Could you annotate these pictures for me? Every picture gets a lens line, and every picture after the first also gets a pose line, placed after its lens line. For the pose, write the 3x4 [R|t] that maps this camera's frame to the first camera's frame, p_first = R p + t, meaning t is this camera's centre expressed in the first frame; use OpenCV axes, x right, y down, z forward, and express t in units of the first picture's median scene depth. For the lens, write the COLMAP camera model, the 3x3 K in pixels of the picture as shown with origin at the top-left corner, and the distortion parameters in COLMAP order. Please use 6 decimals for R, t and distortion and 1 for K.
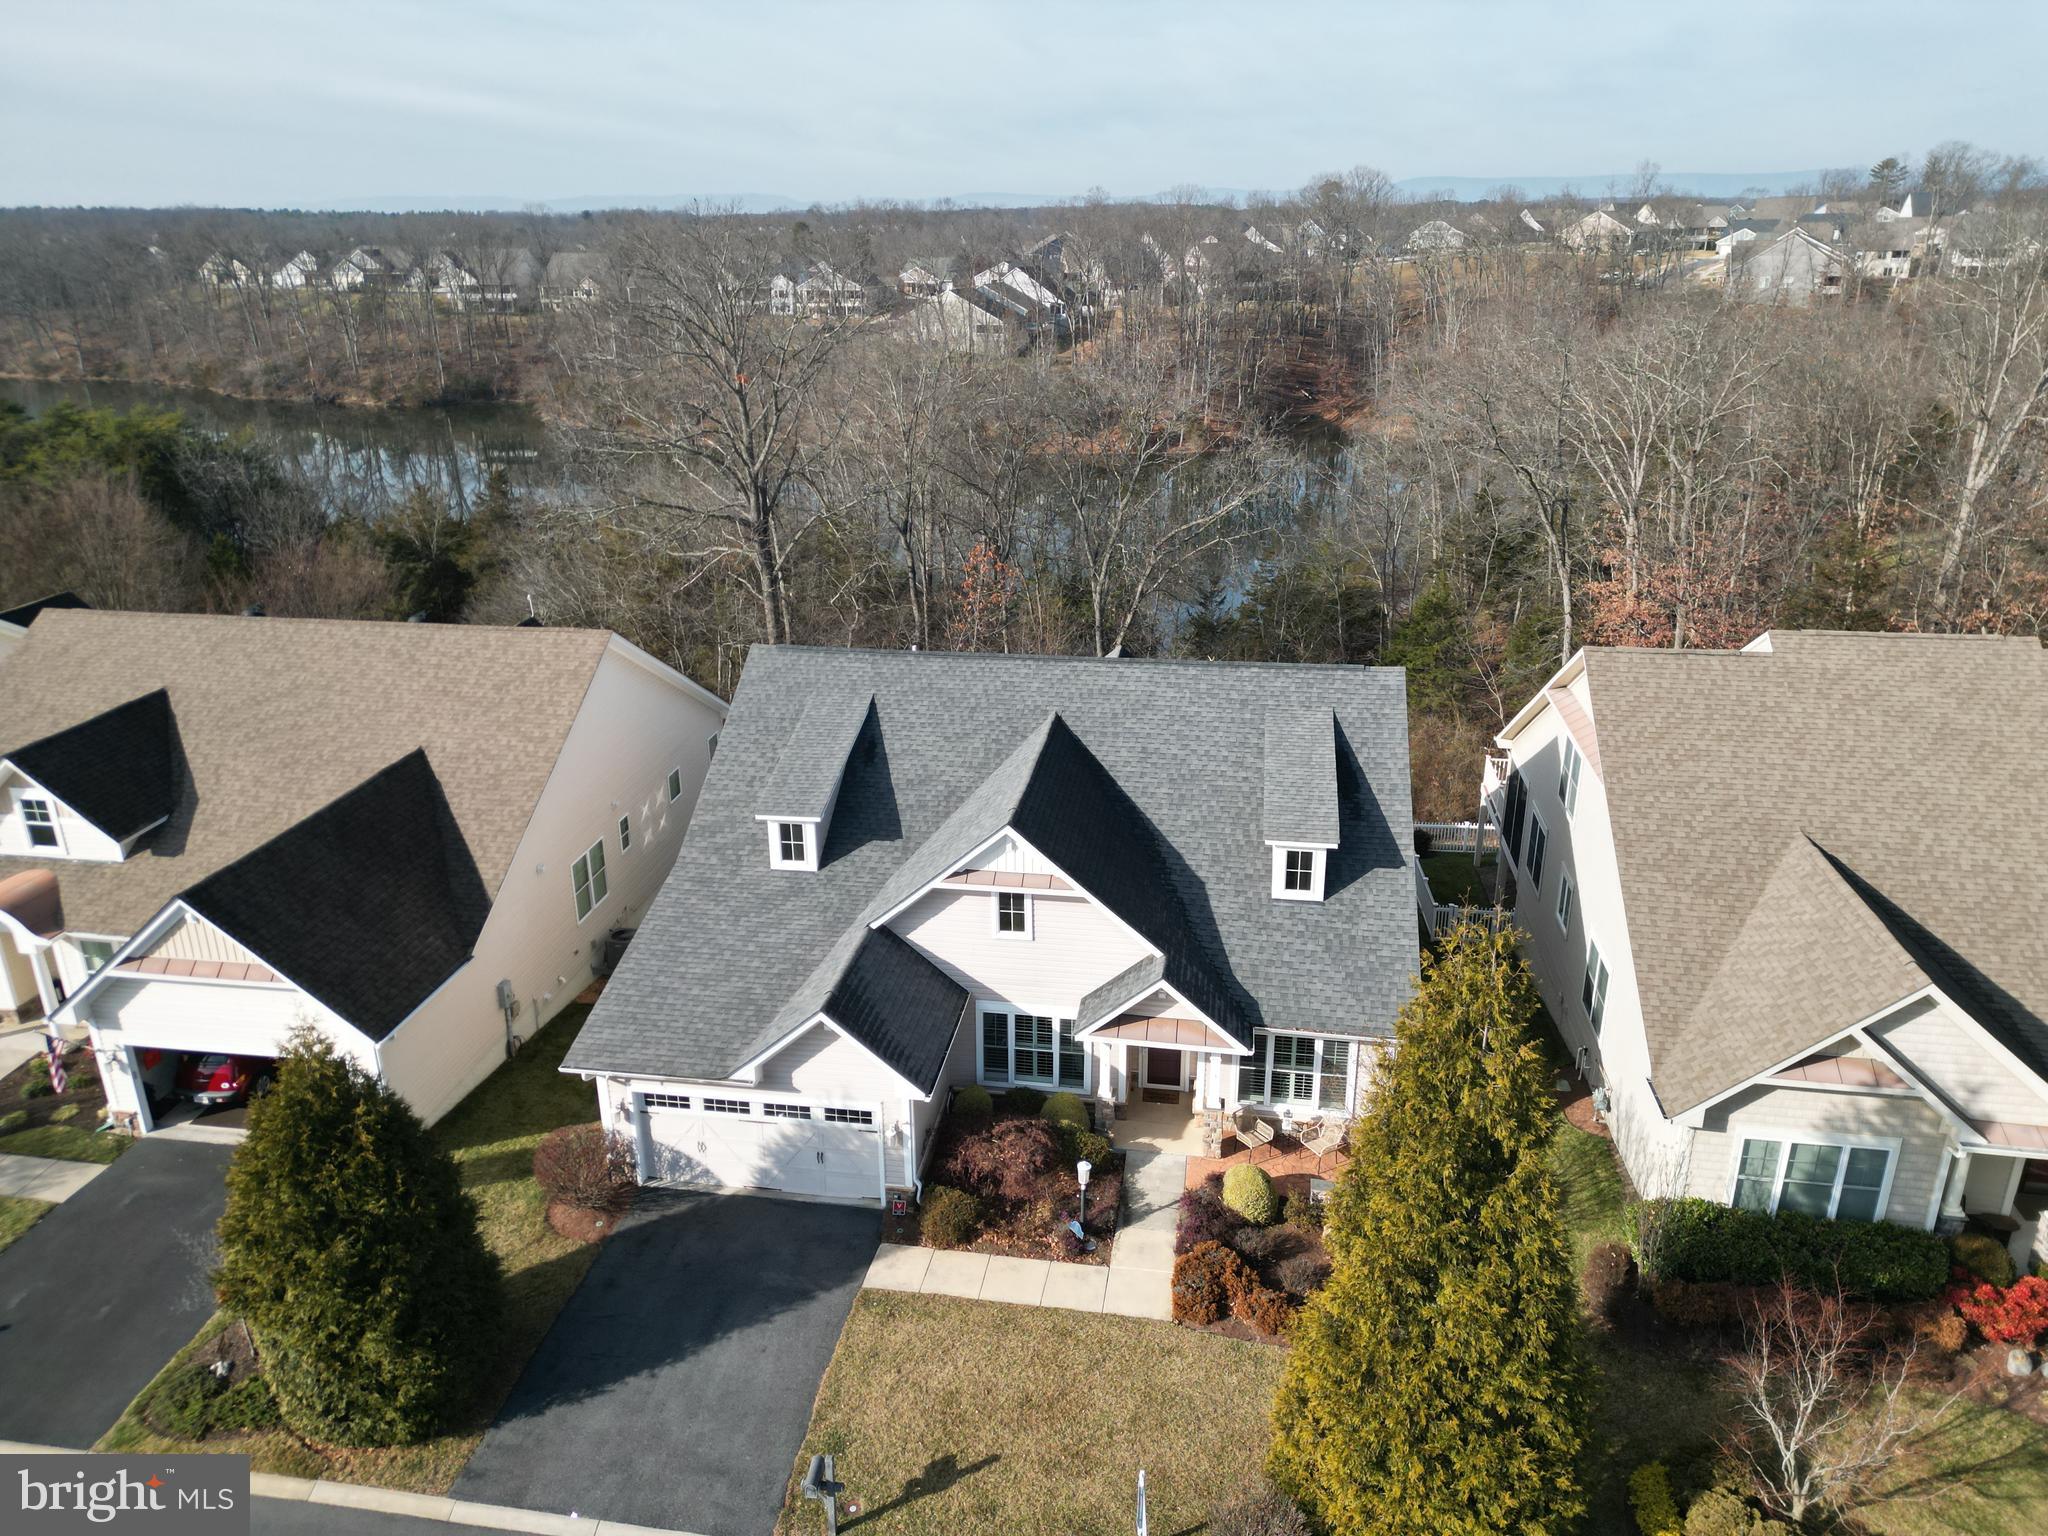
lens RADIAL K [[1417.7, 0, 1021.9], [0, 1417.7, 768.3], [0, 0, 1]] dist [0.074381, -0.060491]
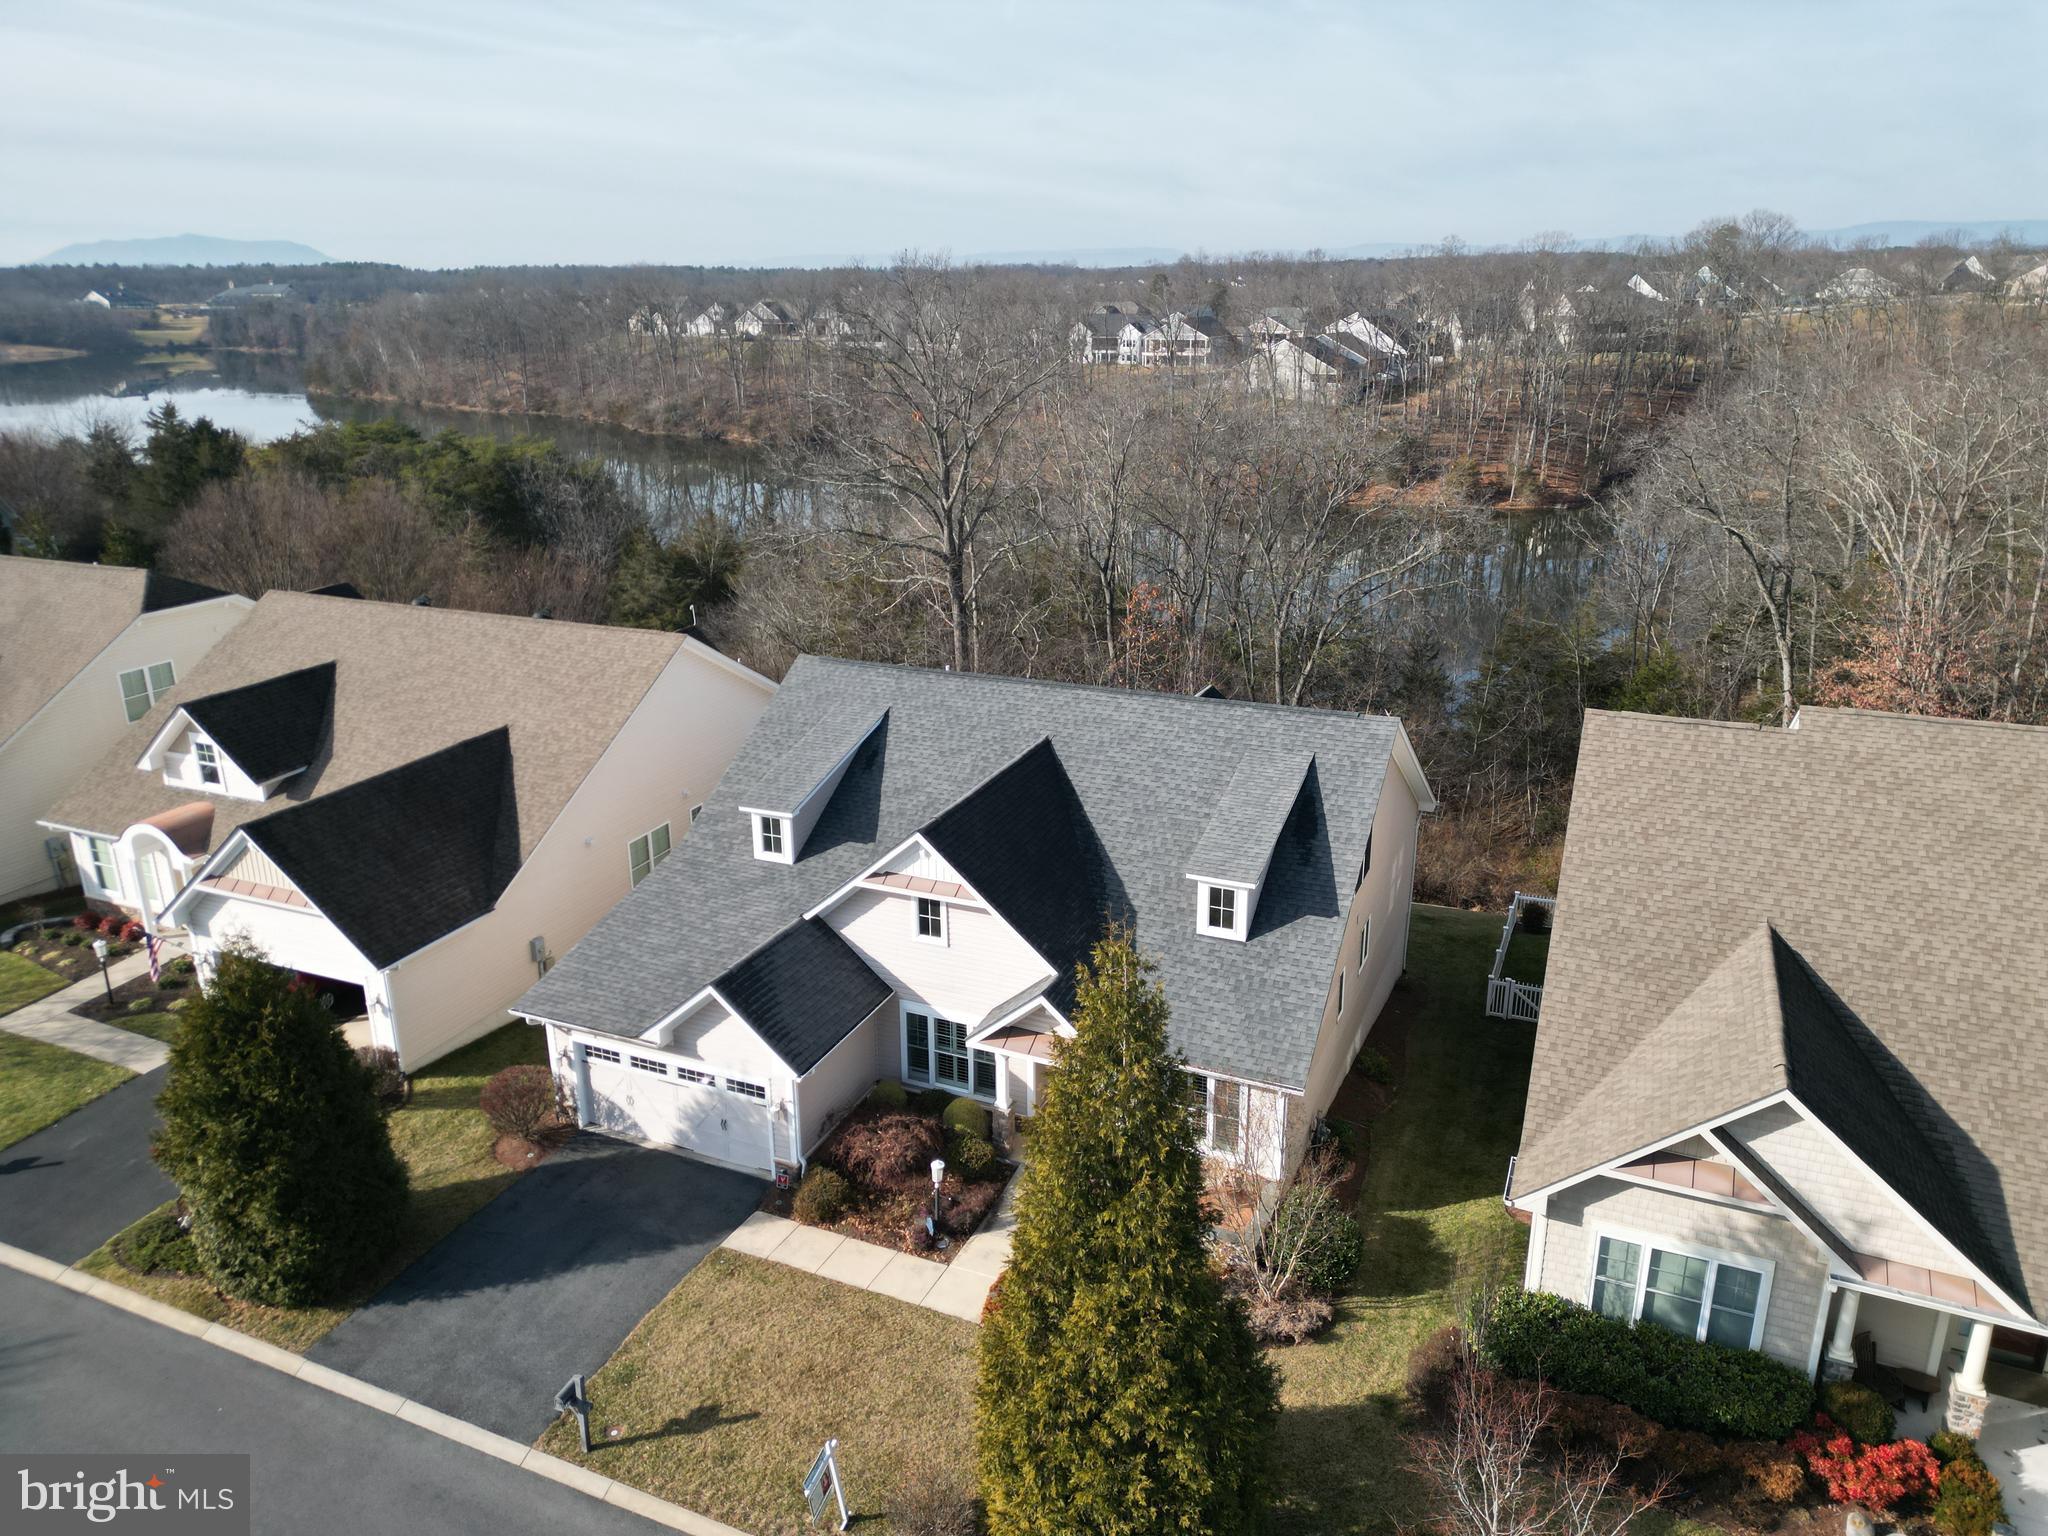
lens RADIAL K [[1417.7, 0, 1021.9], [0, 1417.7, 768.3], [0, 0, 1]] dist [0.074381, -0.060491]
pose [[0.967940, 0.081553, -0.237573, 0.290004], [-0.089070, 0.995803, -0.021061, 0.007837], [0.234858, 0.041546, 0.971141, -0.002451]]
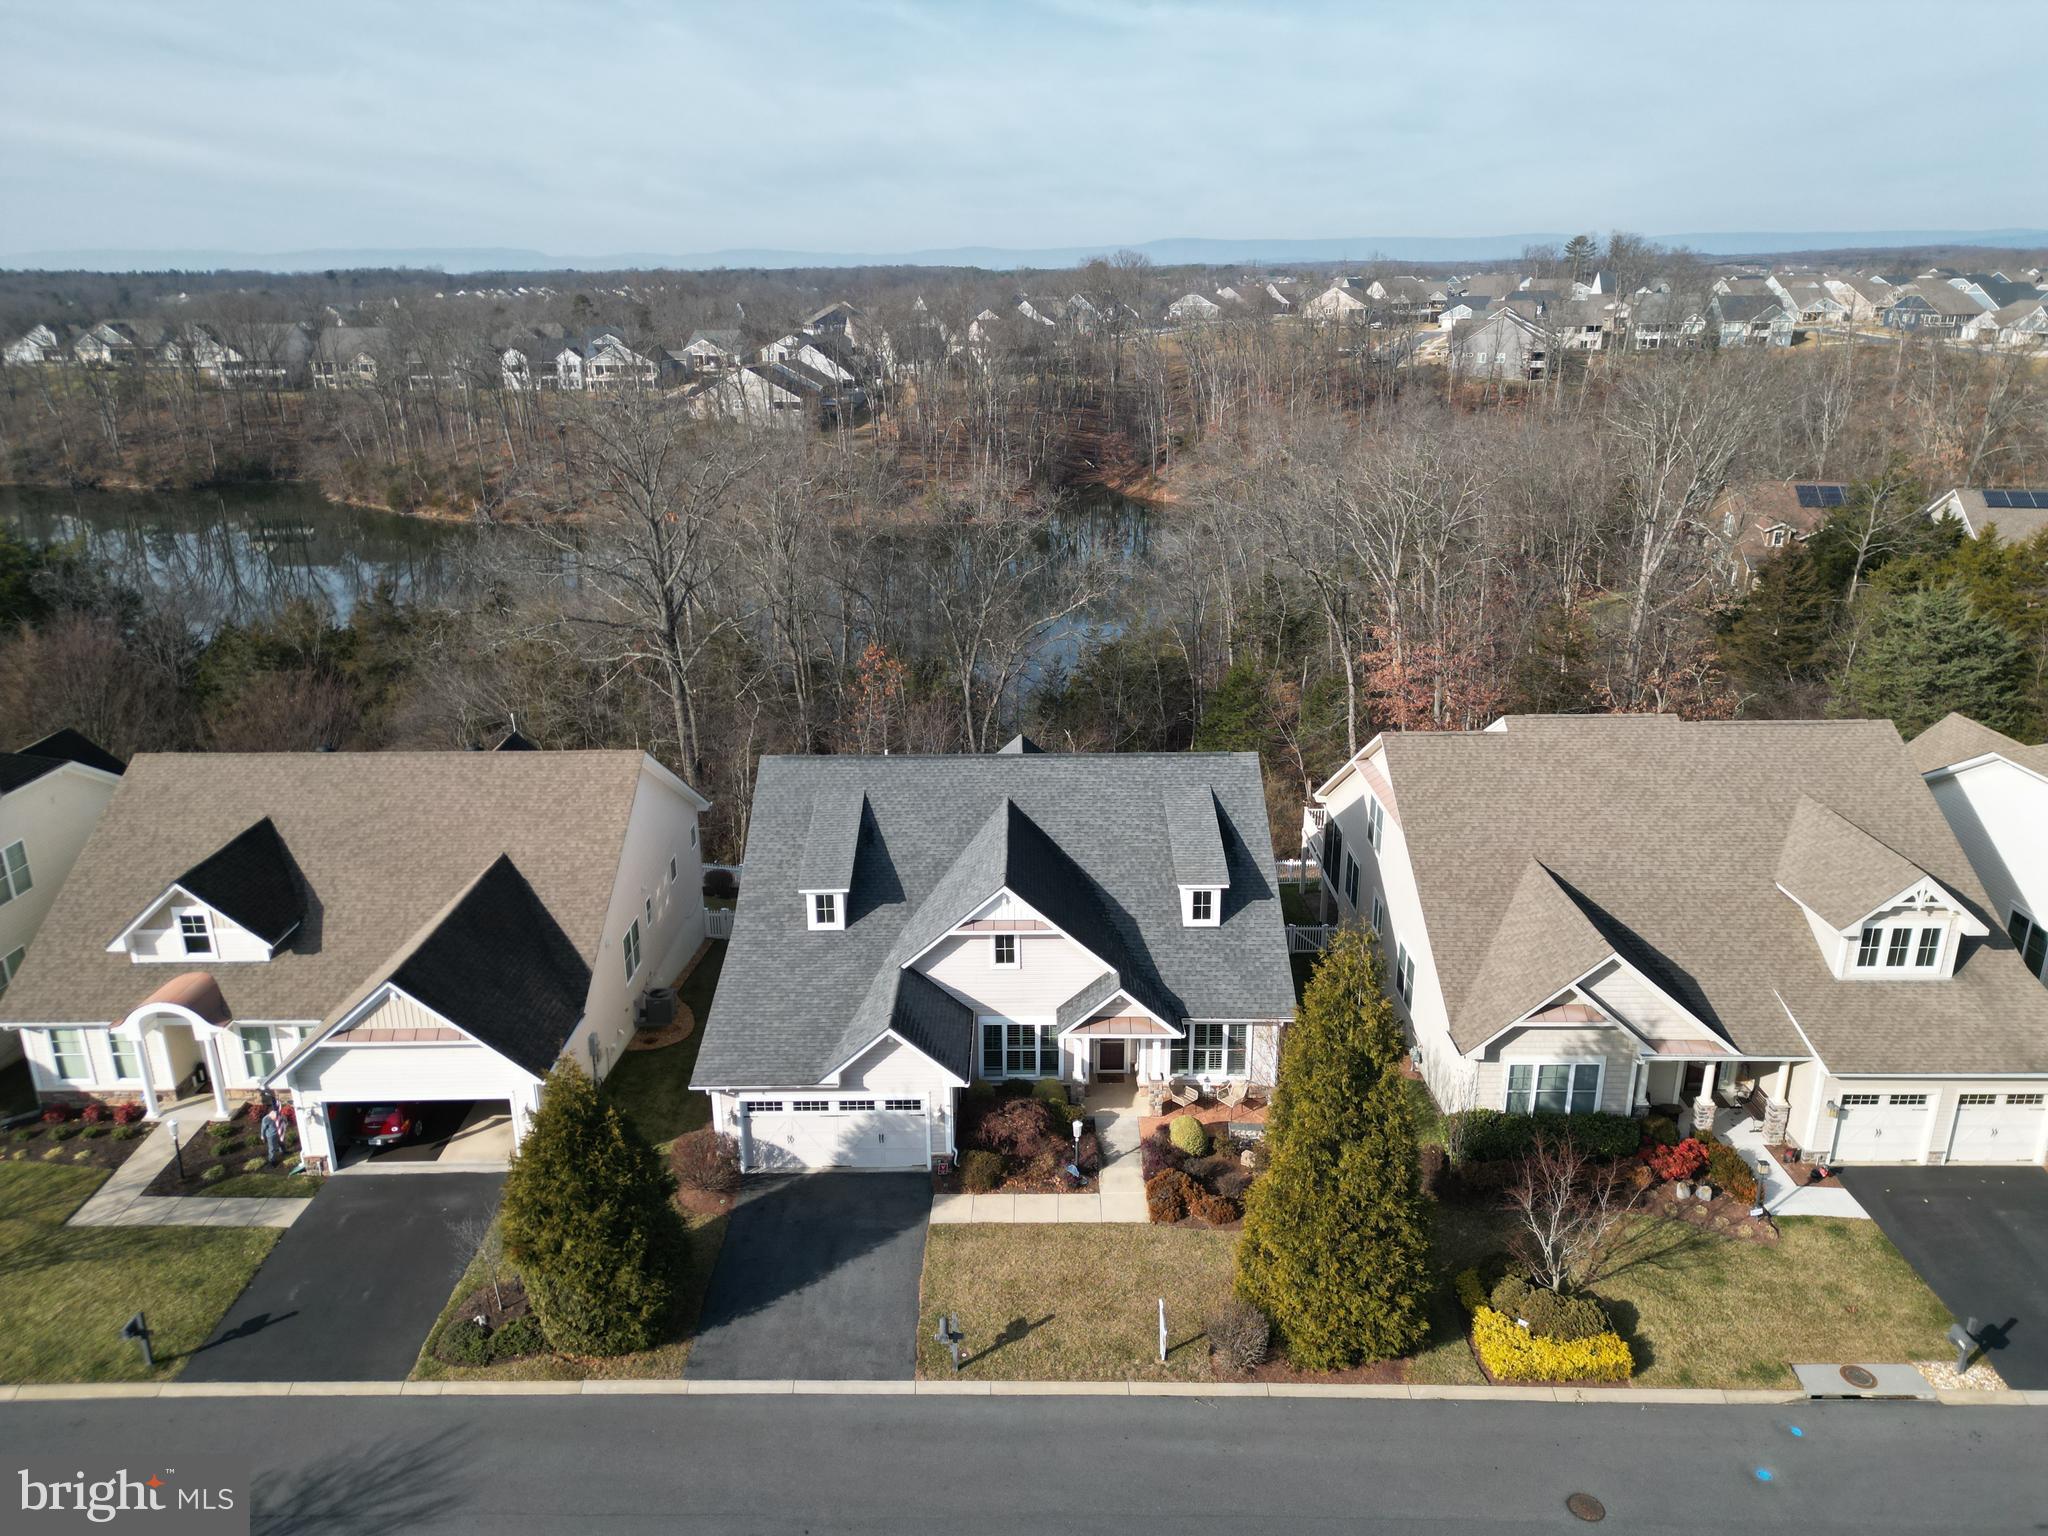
lens RADIAL K [[1415.9, 0, 1024.0], [0, 1415.9, 768.0], [0, 0, 1]] dist [0.090963, -0.088883]
pose [[0.987664, -0.049803, 0.148460, -0.179438], [0.054935, 0.998019, -0.030673, -0.029966], [-0.146638, 0.038450, 0.988443, -0.359860]]
